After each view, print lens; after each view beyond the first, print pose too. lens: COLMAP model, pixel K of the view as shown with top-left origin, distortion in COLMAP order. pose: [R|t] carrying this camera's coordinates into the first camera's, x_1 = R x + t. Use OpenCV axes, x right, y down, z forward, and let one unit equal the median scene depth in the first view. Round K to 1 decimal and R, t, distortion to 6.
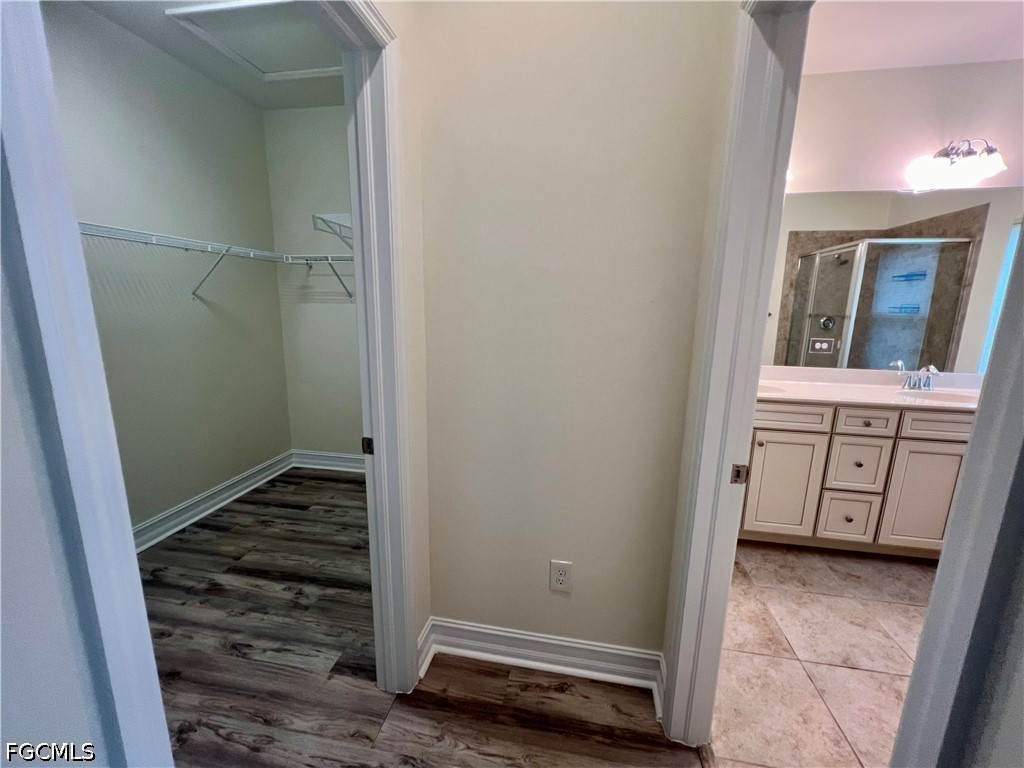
lens RADIAL K [[416.3, 0, 514.5], [0, 416.3, 388.2], [0, 0, 1]] dist [-0.003998, 0.001377]
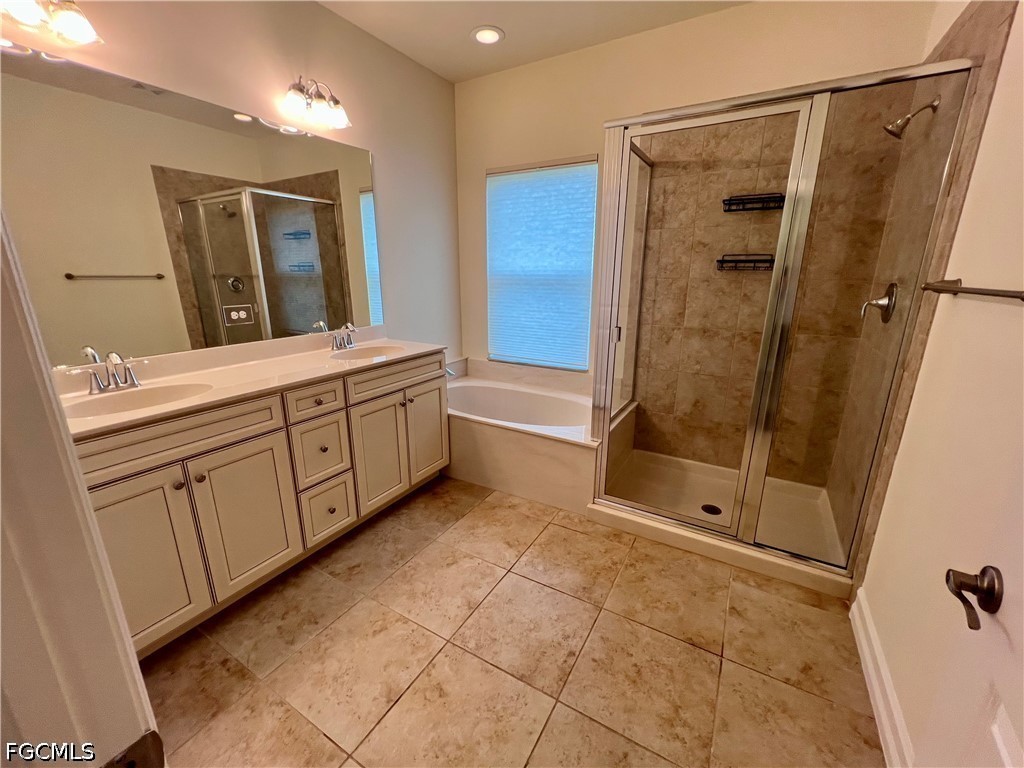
lens RADIAL K [[416.3, 0, 503.5], [0, 416.3, 386.9], [0, 0, 1]] dist [-0.003998, 0.001377]
pose [[0.363632, -0.264813, 0.893110, 0.198244], [0.189125, 0.959763, 0.207573, -0.041881], [-0.912142, 0.093429, 0.399083, 0.263480]]
